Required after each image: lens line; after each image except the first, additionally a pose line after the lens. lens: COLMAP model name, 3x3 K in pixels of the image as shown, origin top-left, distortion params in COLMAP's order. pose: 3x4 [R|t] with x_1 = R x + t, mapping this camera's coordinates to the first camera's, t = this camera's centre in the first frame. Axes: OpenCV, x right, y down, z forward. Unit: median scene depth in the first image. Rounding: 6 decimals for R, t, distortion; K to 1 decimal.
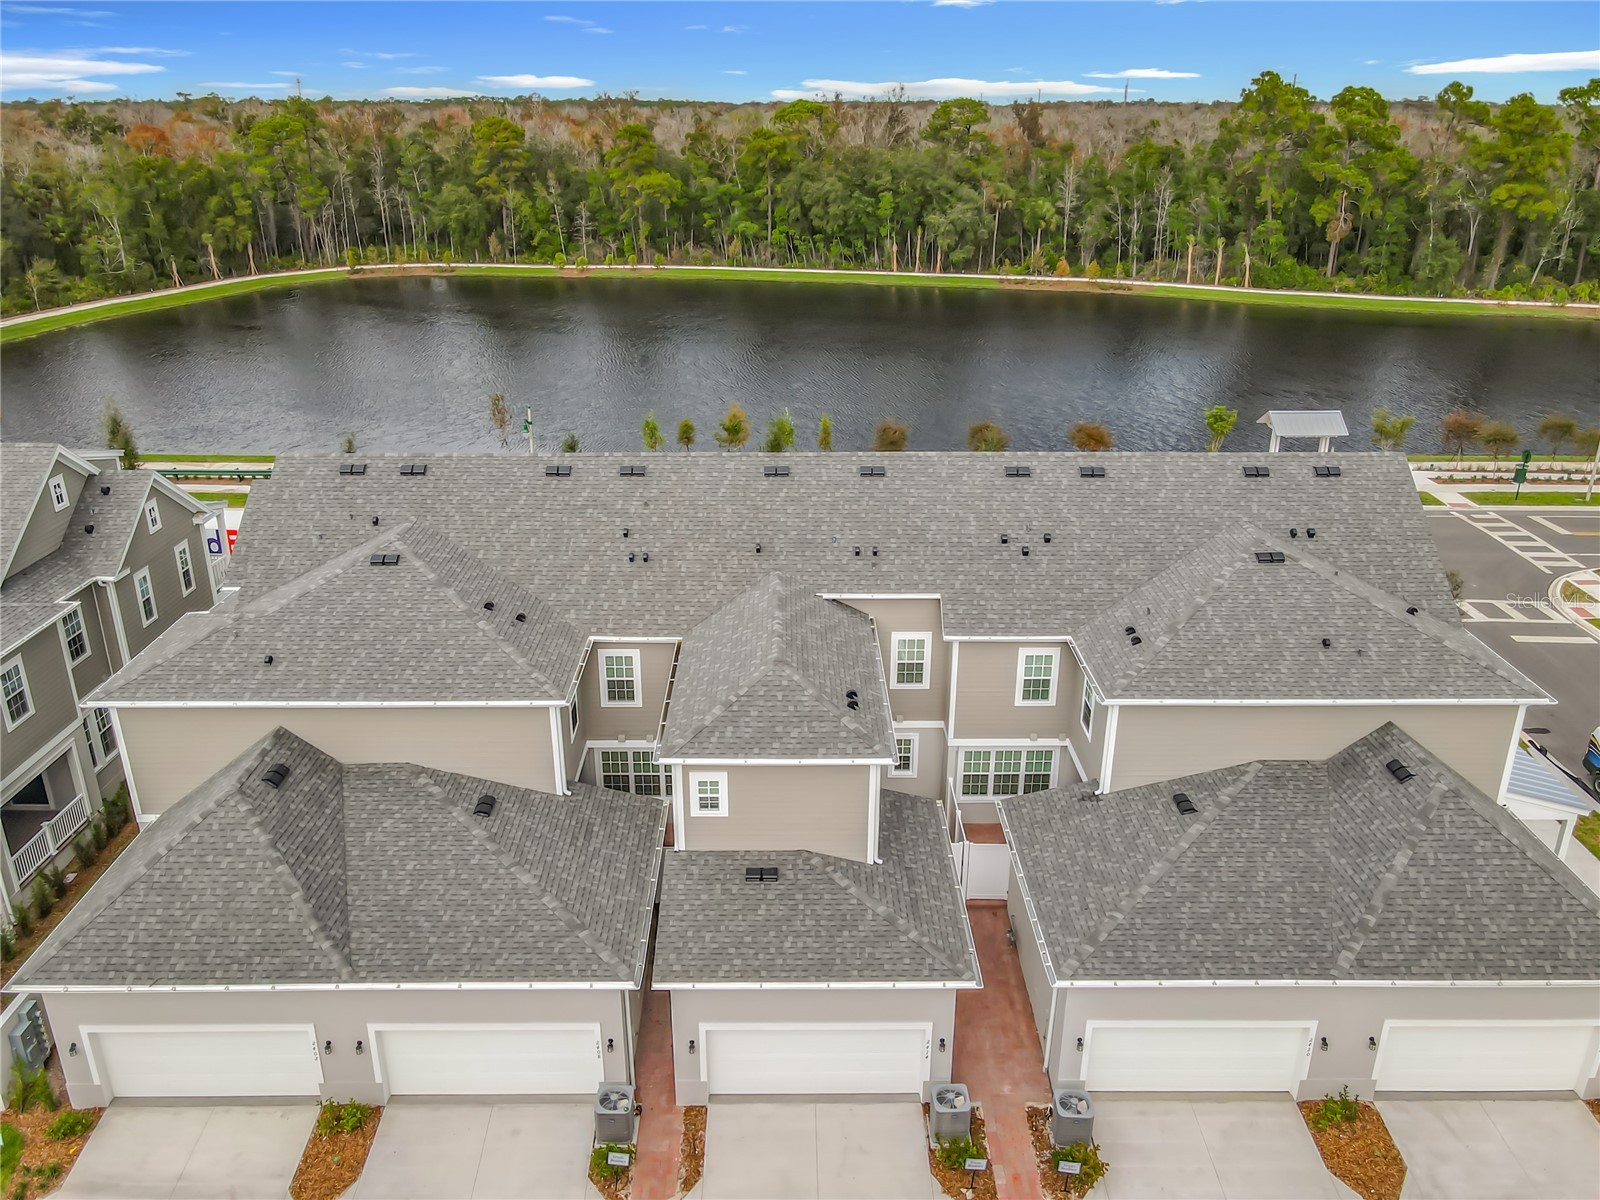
lens RADIAL K [[1194.8, 0, 793.4], [0, 1194.8, 618.5], [0, 0, 1]] dist [0.001879, 0.005961]
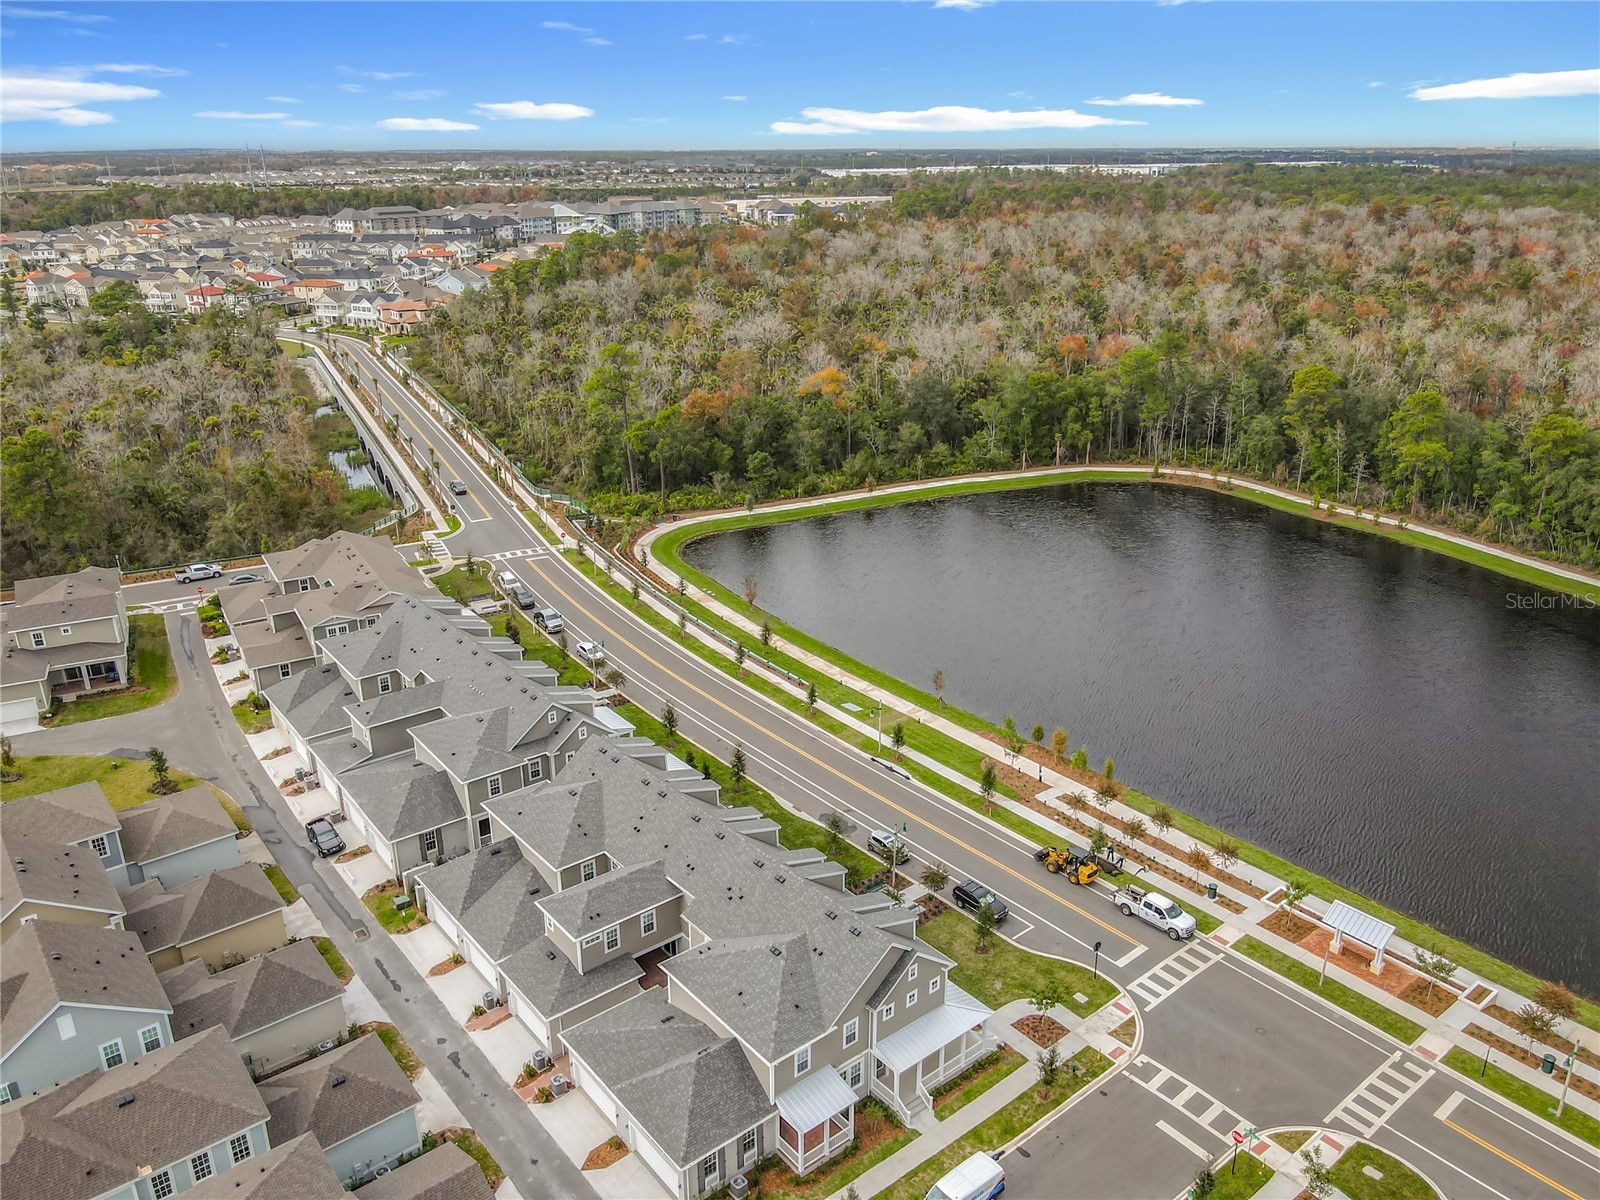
lens RADIAL K [[1194.8, 0, 793.4], [0, 1194.8, 618.5], [0, 0, 1]] dist [0.001879, 0.005961]
pose [[0.627578, 0.286124, -0.724071, 0.364887], [-0.307382, 0.945527, 0.107216, -0.174098], [0.715305, 0.155280, 0.681342, -0.112079]]
